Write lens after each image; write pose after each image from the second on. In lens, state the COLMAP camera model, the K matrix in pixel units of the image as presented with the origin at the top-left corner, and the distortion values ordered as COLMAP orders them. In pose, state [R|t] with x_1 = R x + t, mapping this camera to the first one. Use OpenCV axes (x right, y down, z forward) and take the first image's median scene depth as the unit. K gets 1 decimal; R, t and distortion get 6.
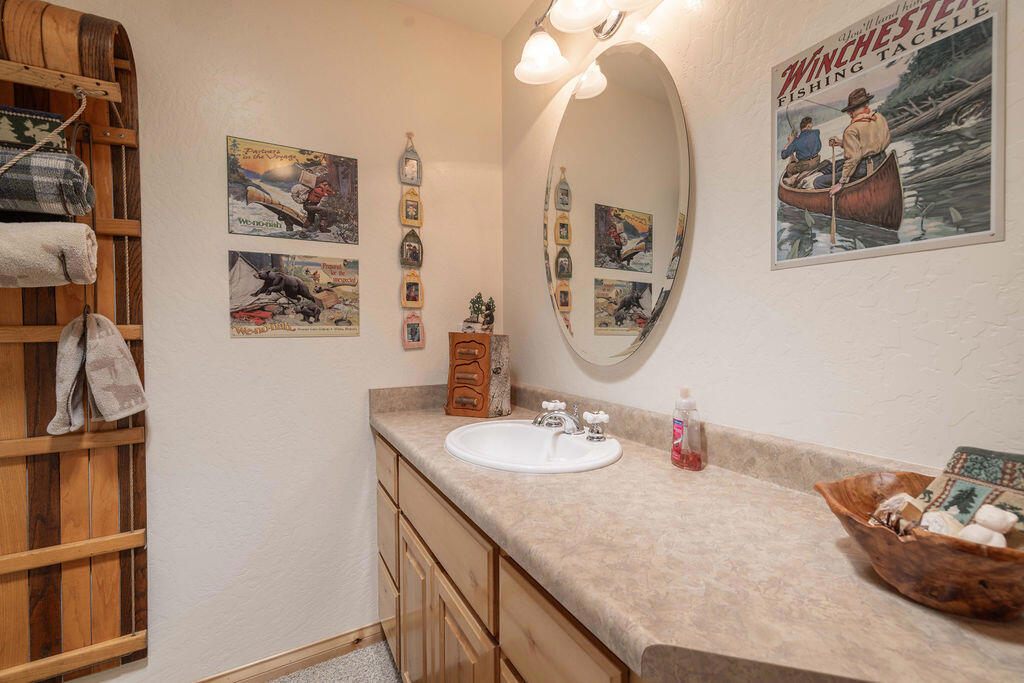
lens RADIAL K [[423.1, 0, 509.4], [0, 423.1, 338.9], [0, 0, 1]] dist [0.002852, -0.000232]
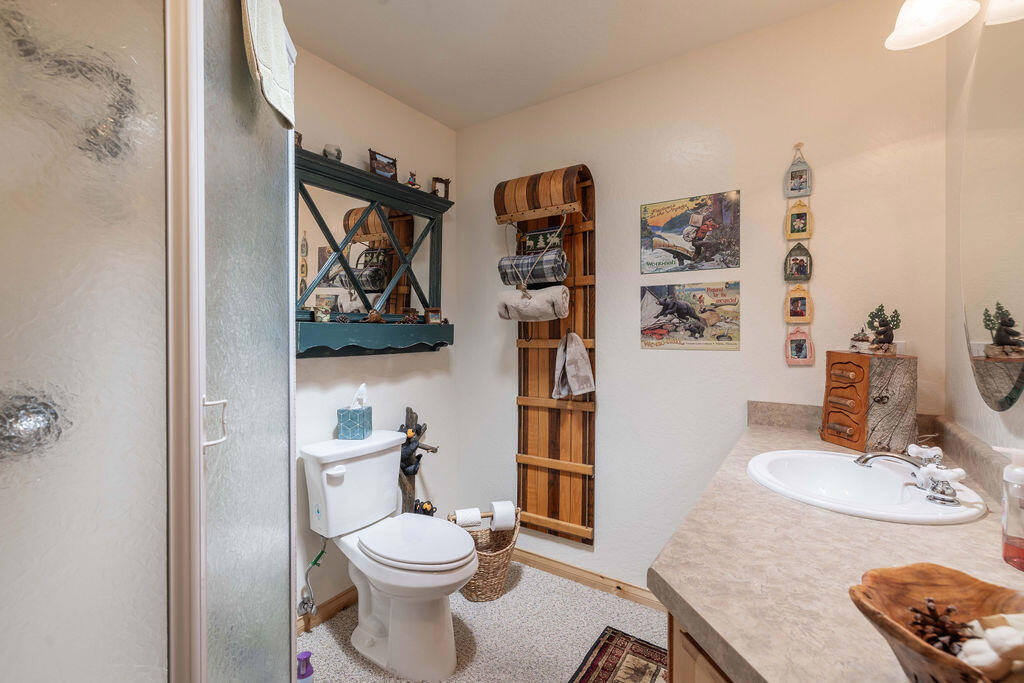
lens RADIAL K [[450.4, 0, 505.7], [0, 450.4, 338.4], [0, 0, 1]] dist [0.005009, 0.000245]
pose [[0.461443, 0.020852, -0.886925, 0.504666], [-0.020412, 0.999709, 0.012883, -0.051426], [0.886935, 0.012159, 0.461735, -0.092844]]
